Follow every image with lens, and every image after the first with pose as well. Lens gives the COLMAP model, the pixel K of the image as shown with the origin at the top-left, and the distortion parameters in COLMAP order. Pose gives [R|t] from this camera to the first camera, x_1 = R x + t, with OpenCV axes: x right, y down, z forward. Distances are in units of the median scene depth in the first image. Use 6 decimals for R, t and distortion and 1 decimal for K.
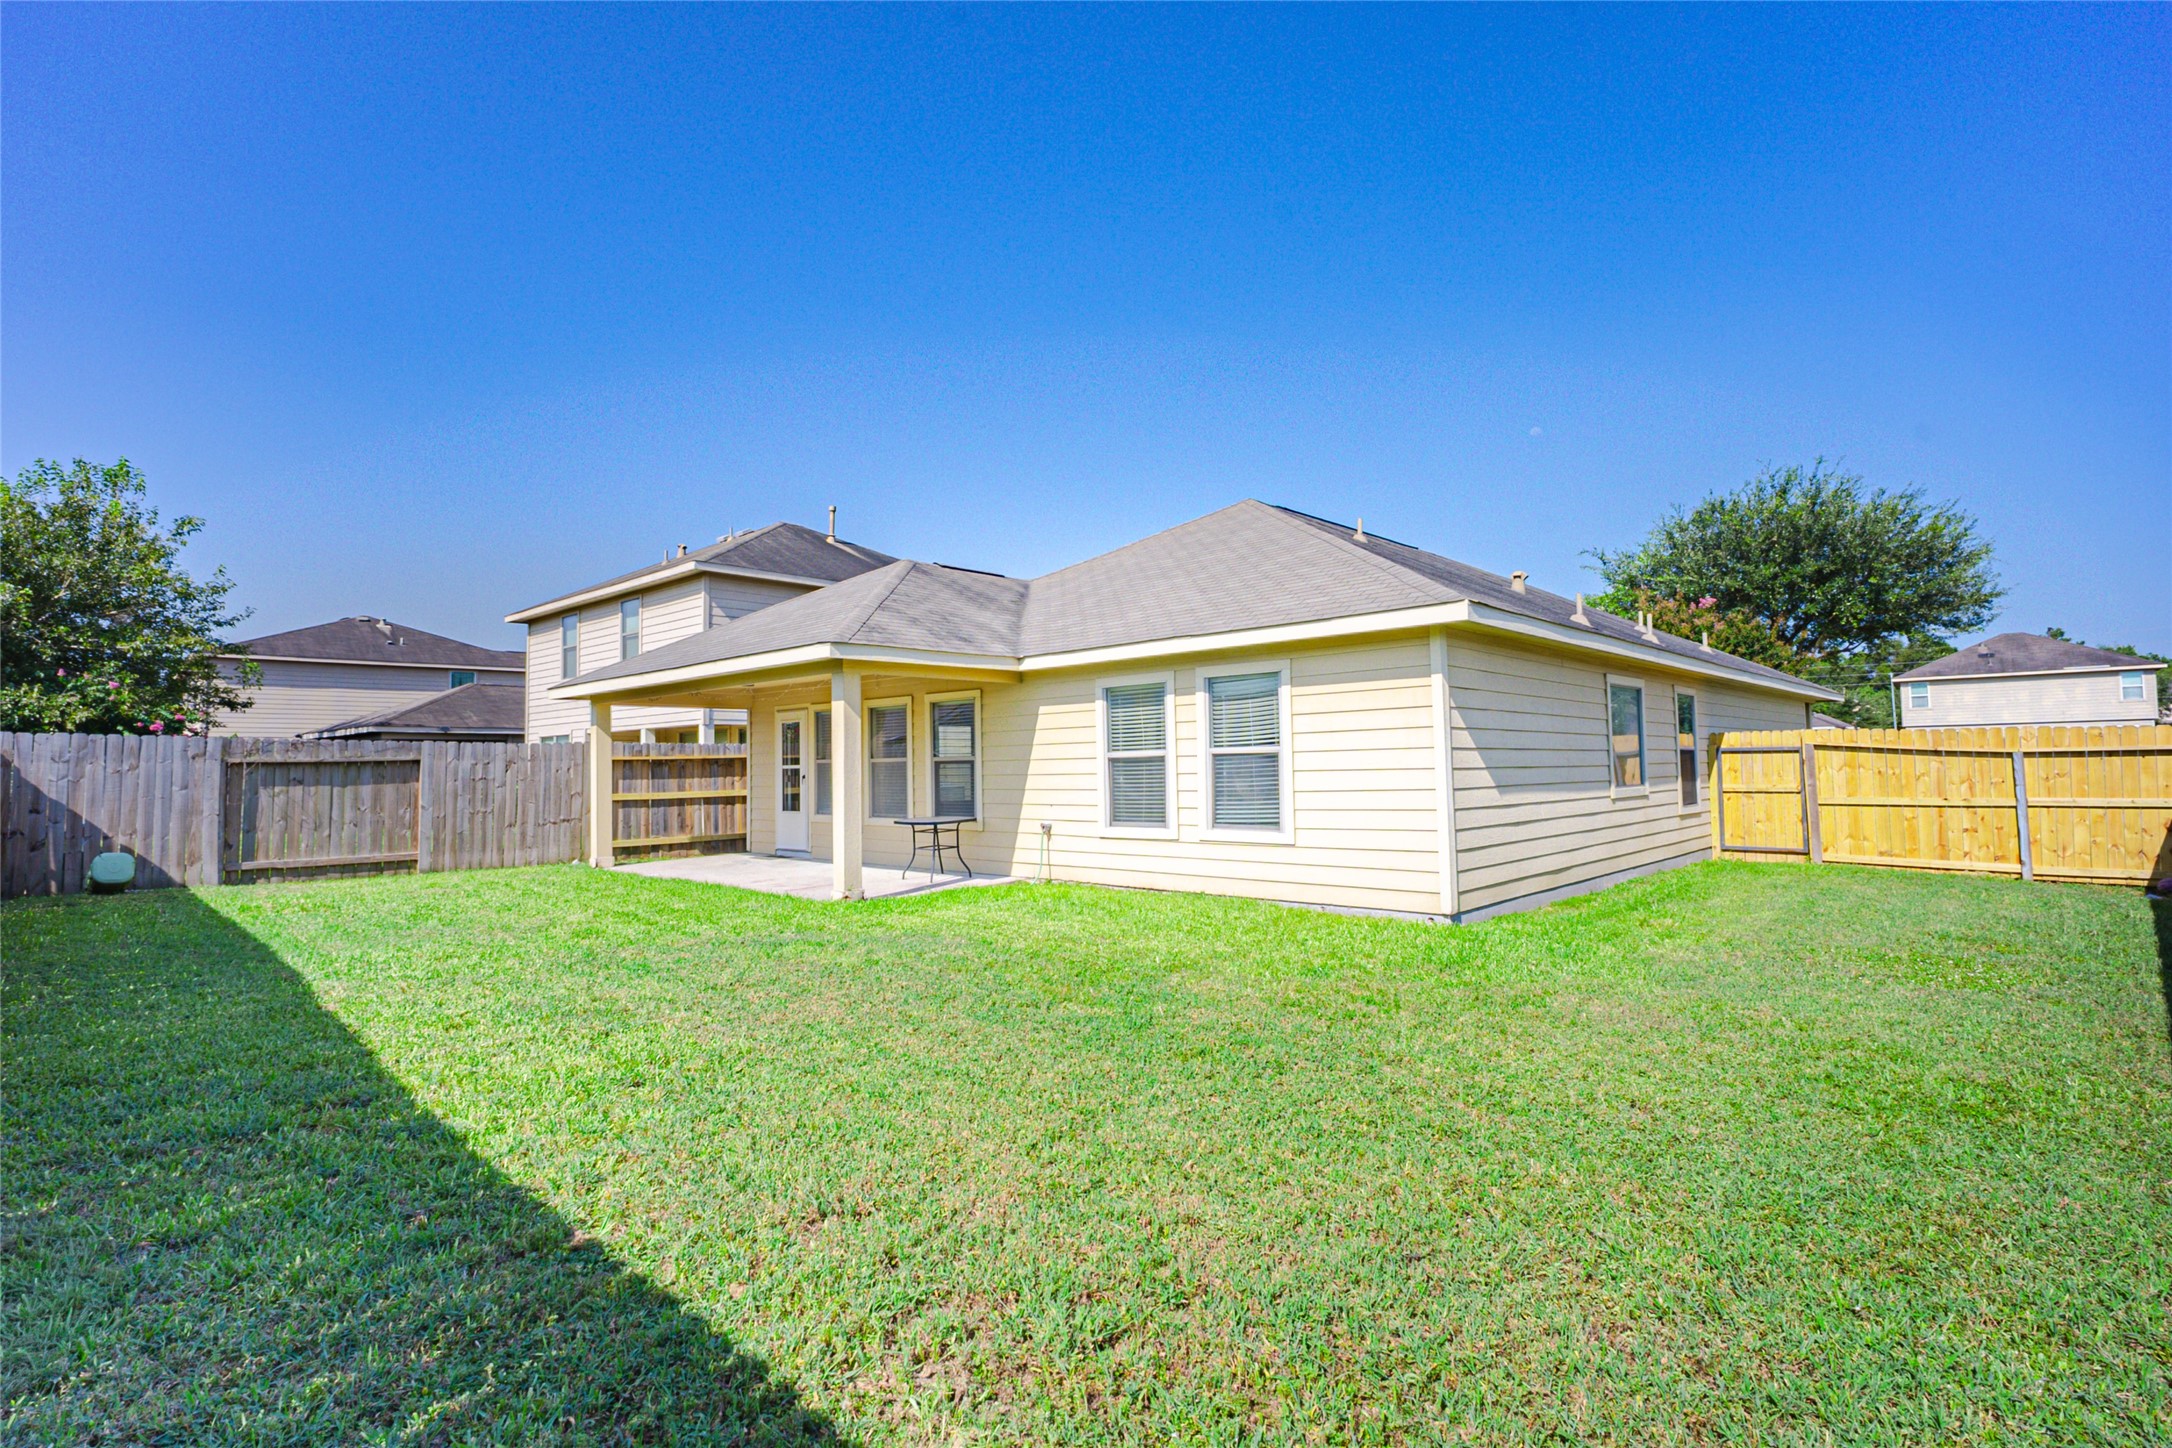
lens RADIAL K [[1025.1, 0, 1086.0], [0, 1025.1, 724.0], [0, 0, 1]] dist [-0.001006, -0.000109]
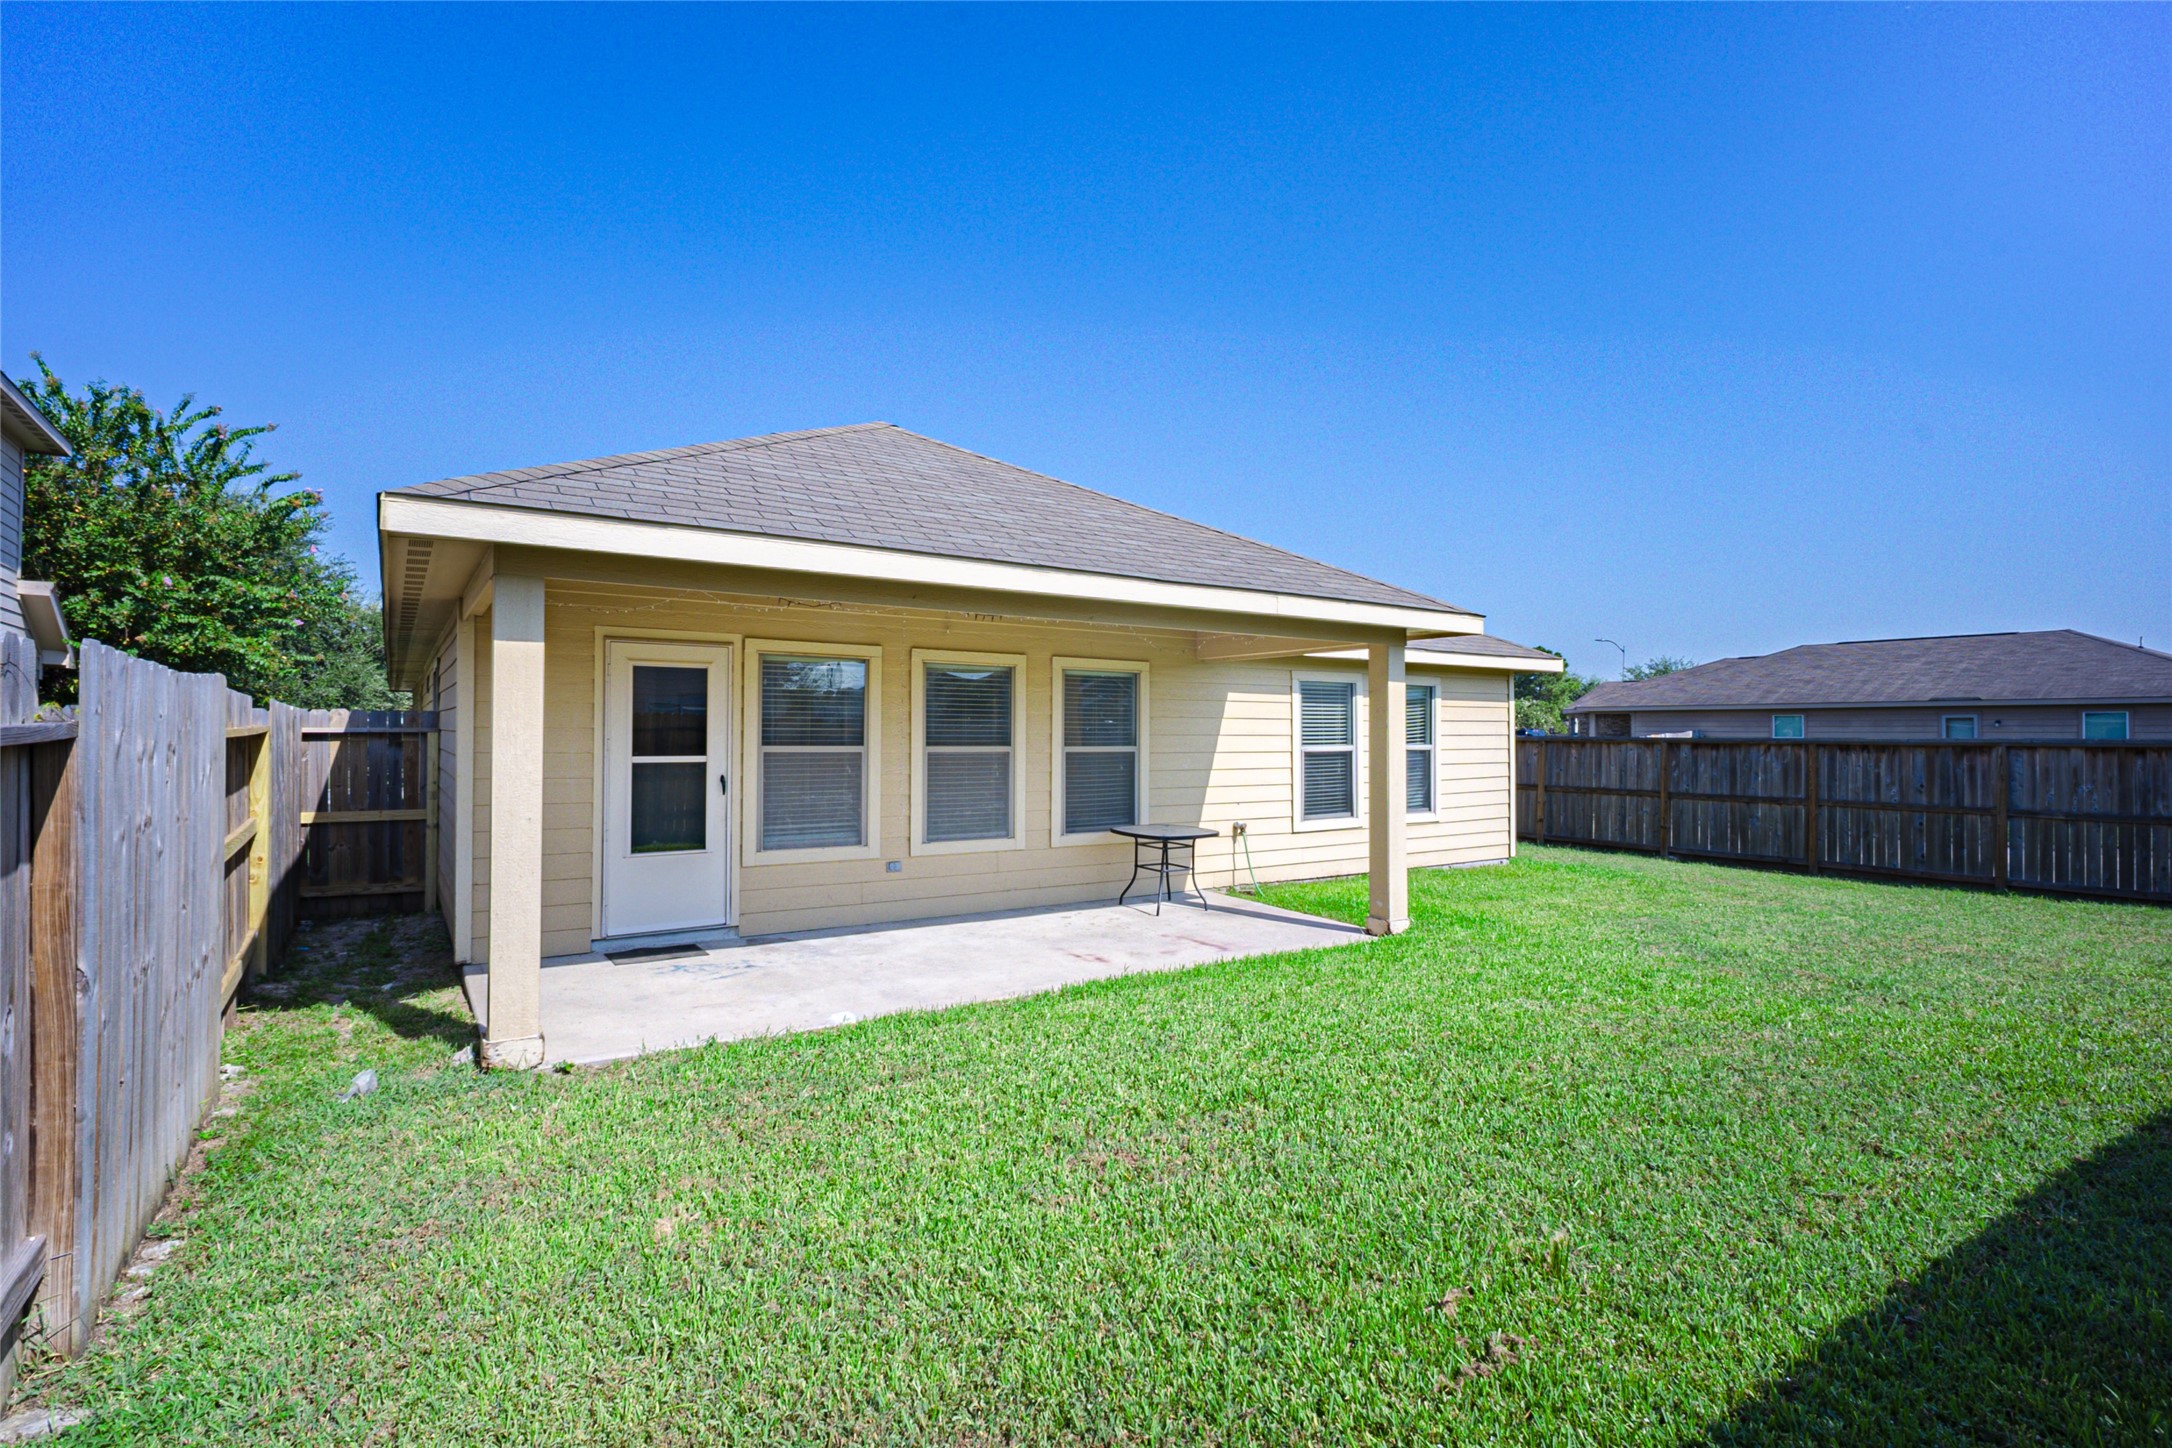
lens RADIAL K [[1025.1, 0, 1086.0], [0, 1025.1, 724.0], [0, 0, 1]] dist [-0.001006, -0.000109]
pose [[0.205616, 0.051498, 0.977277, -0.847164], [-0.029183, 0.998493, -0.046476, 0.050006], [-0.978197, -0.018963, 0.206809, 0.847549]]
